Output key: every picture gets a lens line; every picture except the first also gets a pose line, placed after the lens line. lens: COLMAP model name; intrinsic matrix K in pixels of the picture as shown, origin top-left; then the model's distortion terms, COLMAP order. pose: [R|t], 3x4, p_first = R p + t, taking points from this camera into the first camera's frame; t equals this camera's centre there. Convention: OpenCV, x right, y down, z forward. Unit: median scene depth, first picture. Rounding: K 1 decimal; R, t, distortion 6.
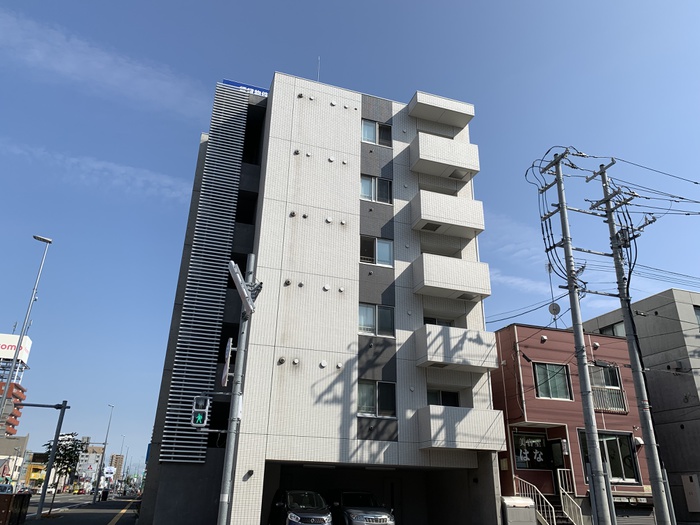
lens RADIAL K [[534.1, 0, 350.0], [0, 534.1, 262.5], [0, 0, 1]] dist [-0.137478, 0.154687]
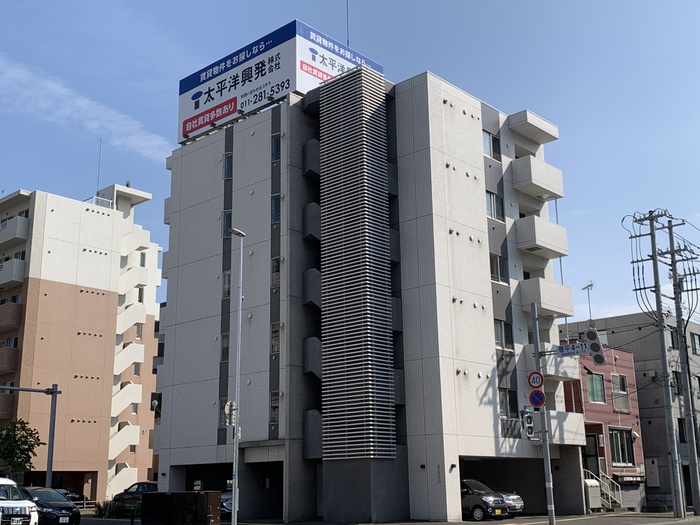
lens RADIAL K [[843.8, 0, 350.0], [0, 843.8, 262.5], [0, 0, 1]] dist [-0.071123, -0.021576]
pose [[0.883314, 0.091175, 0.459829, -1.123404], [-0.160759, 0.980338, 0.114430, -0.201218], [-0.440355, -0.174999, 0.880604, -0.435722]]
